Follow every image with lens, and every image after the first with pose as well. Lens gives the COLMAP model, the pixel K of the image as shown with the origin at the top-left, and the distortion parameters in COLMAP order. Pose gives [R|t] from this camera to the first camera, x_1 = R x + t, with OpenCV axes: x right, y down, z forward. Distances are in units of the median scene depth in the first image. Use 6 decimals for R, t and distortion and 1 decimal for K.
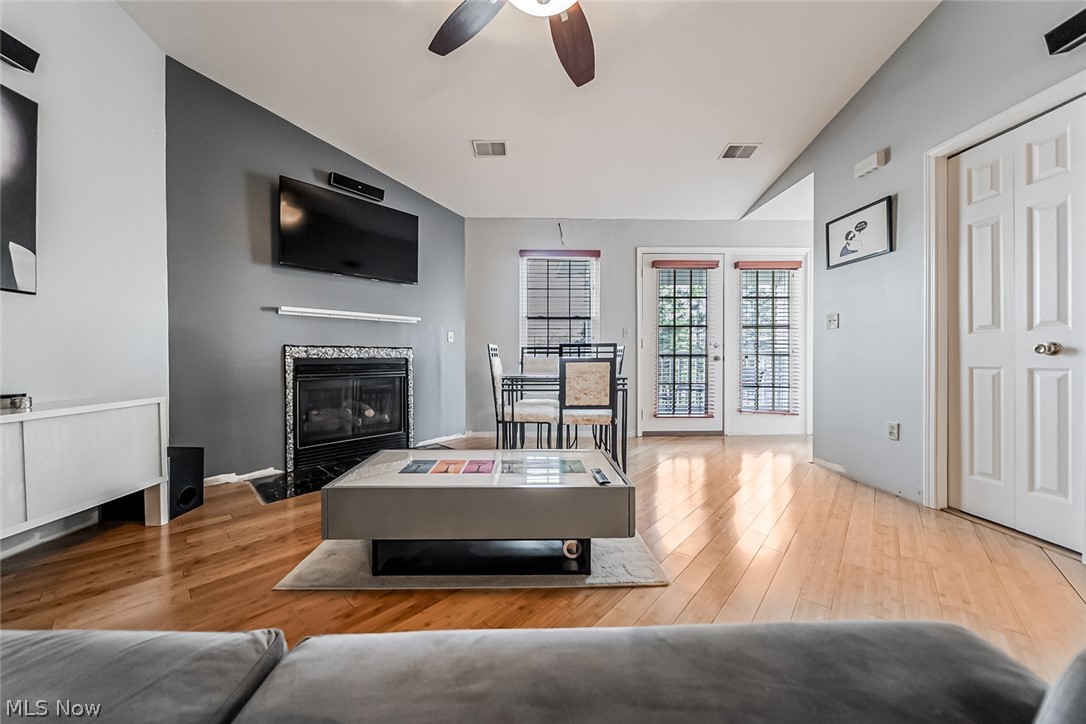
lens RADIAL K [[371.5, 0, 533.6], [0, 371.5, 362.1], [0, 0, 1]] dist [-0.000297, -0.001433]
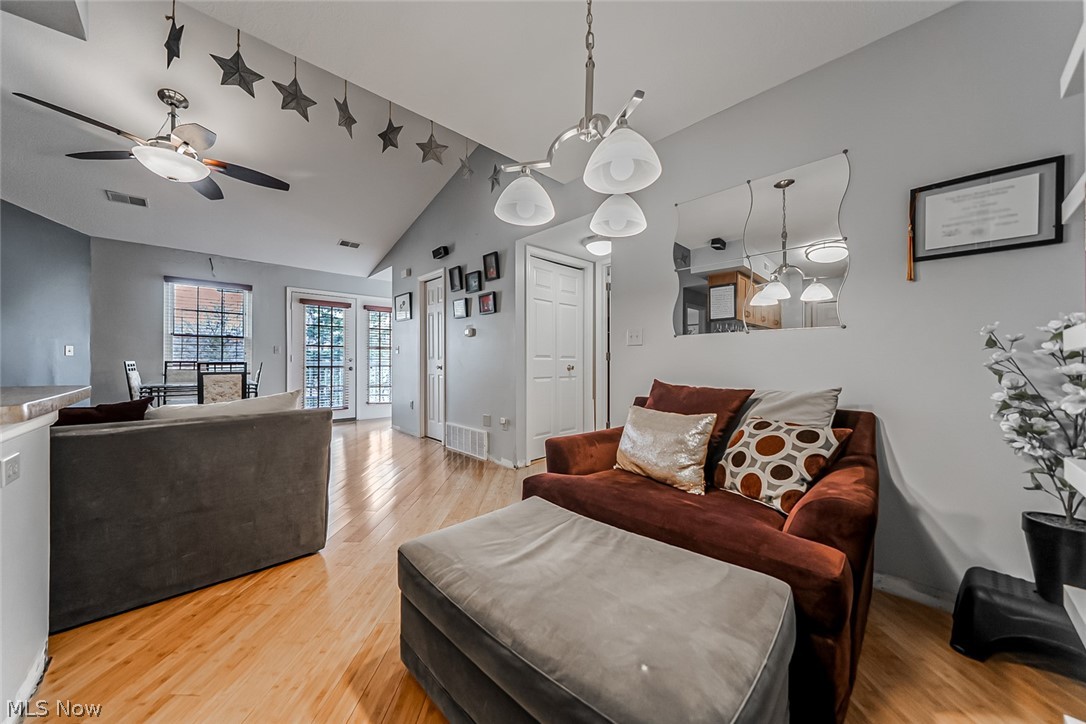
lens RADIAL K [[371.5, 0, 533.6], [0, 371.5, 362.1], [0, 0, 1]] dist [-0.000297, -0.001433]
pose [[0.749898, 0.002679, 0.661548, 0.076233], [0.005946, 0.999924, -0.010789, -0.020933], [-0.661526, 0.012025, 0.749825, -0.753594]]
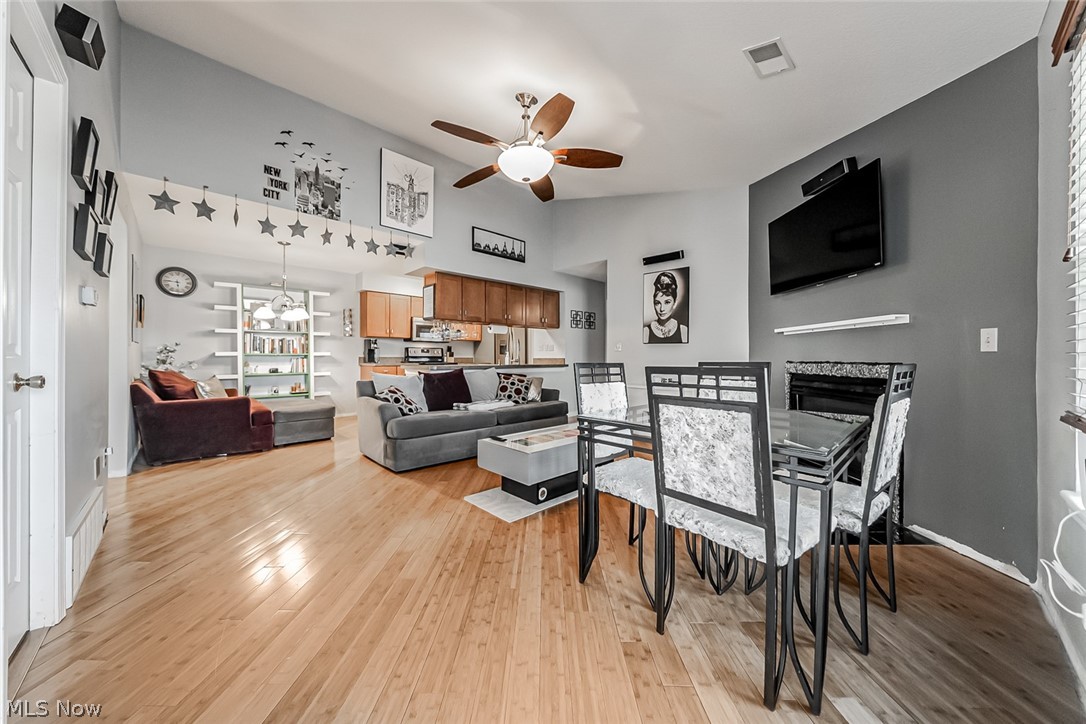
lens RADIAL K [[376.5, 0, 539.9], [0, 376.5, 358.5], [0, 0, 1]] dist [0.000467, -0.000058]
pose [[-0.739044, 0.000710, -0.673657, 0.602076], [-0.012265, 0.999819, 0.014510, -0.054793], [0.673546, 0.018986, -0.738901, 1.192647]]
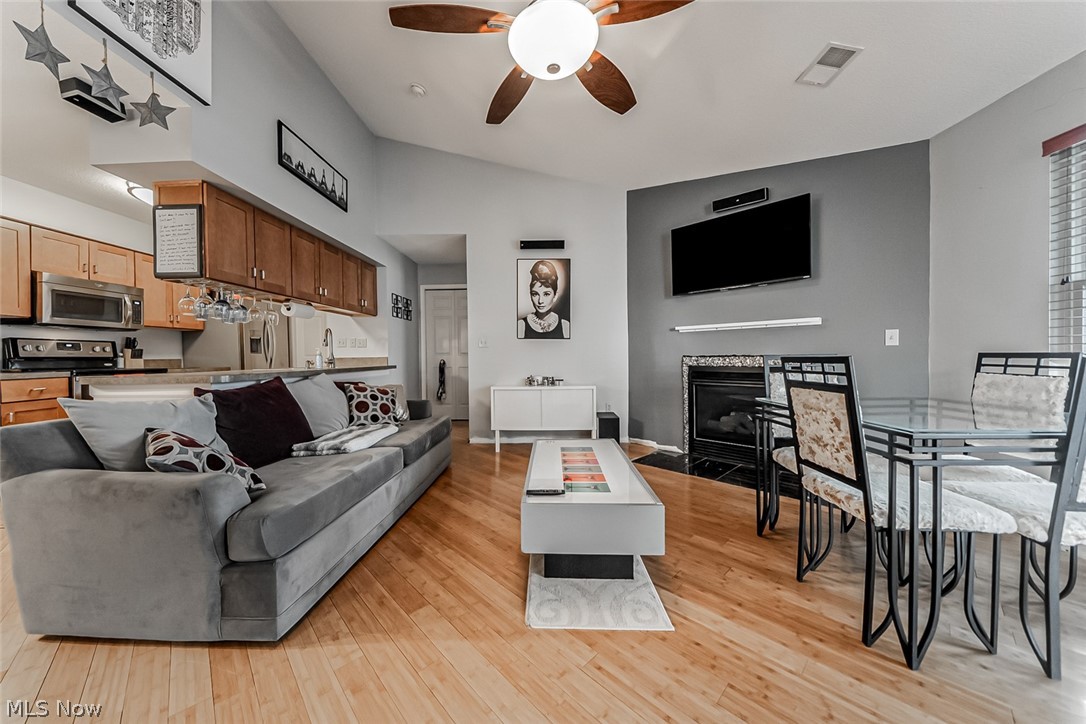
lens RADIAL K [[371.5, 0, 533.6], [0, 371.5, 362.1], [0, 0, 1]] dist [-0.000297, -0.001433]
pose [[-0.056786, 0.018300, -0.998219, 0.583428], [-0.004271, 0.999818, 0.018572, -0.039946], [0.998377, 0.005318, -0.056697, 0.485765]]
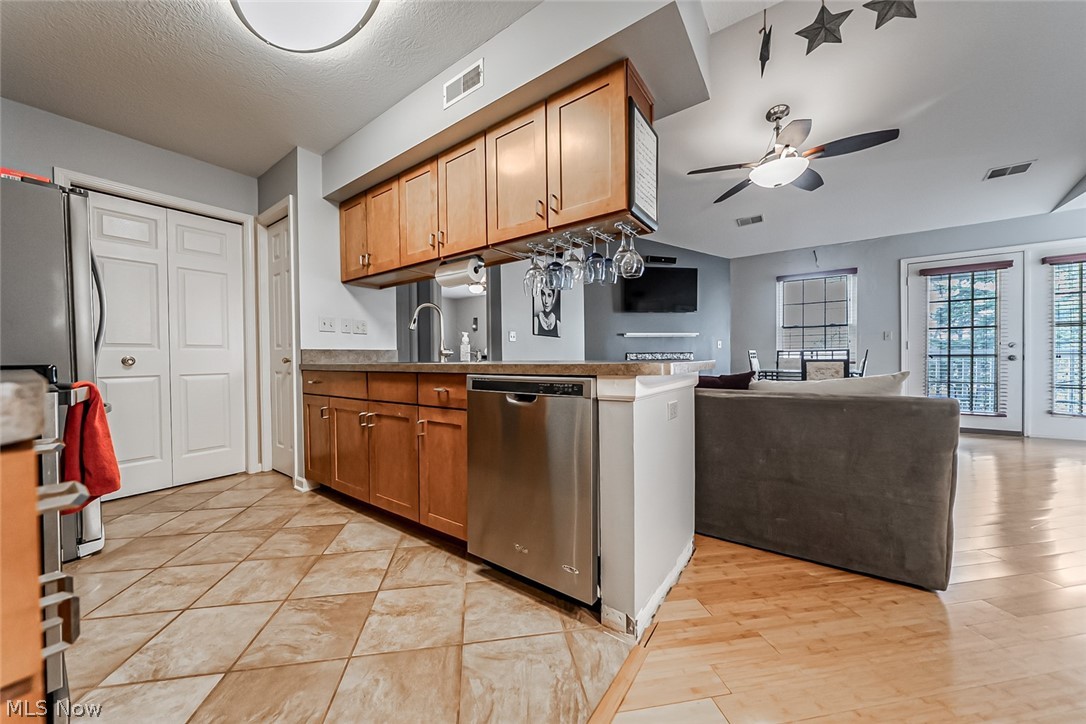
lens RADIAL K [[371.5, 0, 533.6], [0, 371.5, 362.1], [0, 0, 1]] dist [-0.000297, -0.001433]
pose [[0.794262, 0.001081, -0.607575, 0.098593], [-0.000397, 0.999999, 0.001260, 0.000207], [0.607575, -0.000760, 0.794262, -0.717353]]
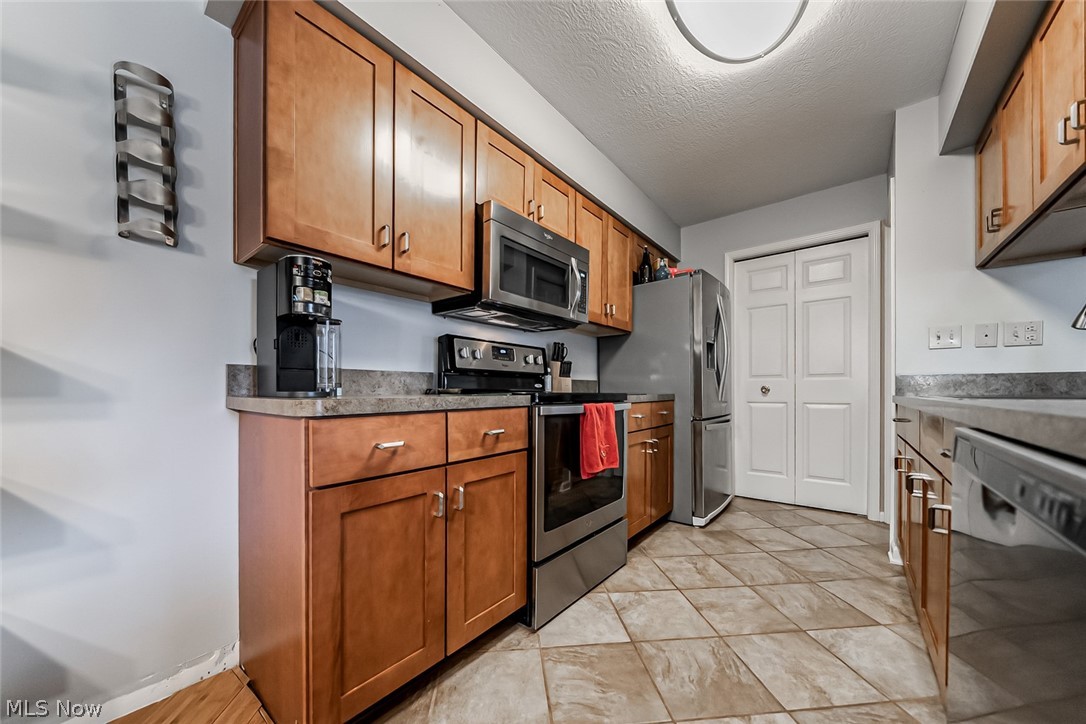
lens RADIAL K [[384.1, 0, 541.4], [0, 384.1, 390.4], [0, 0, 1]] dist [-0.000240, -0.000127]
pose [[-0.643877, 0.004200, -0.765117, 0.068581], [-0.007152, 0.999908, 0.011508, -0.004946], [0.765095, 0.012881, -0.643788, -0.415287]]
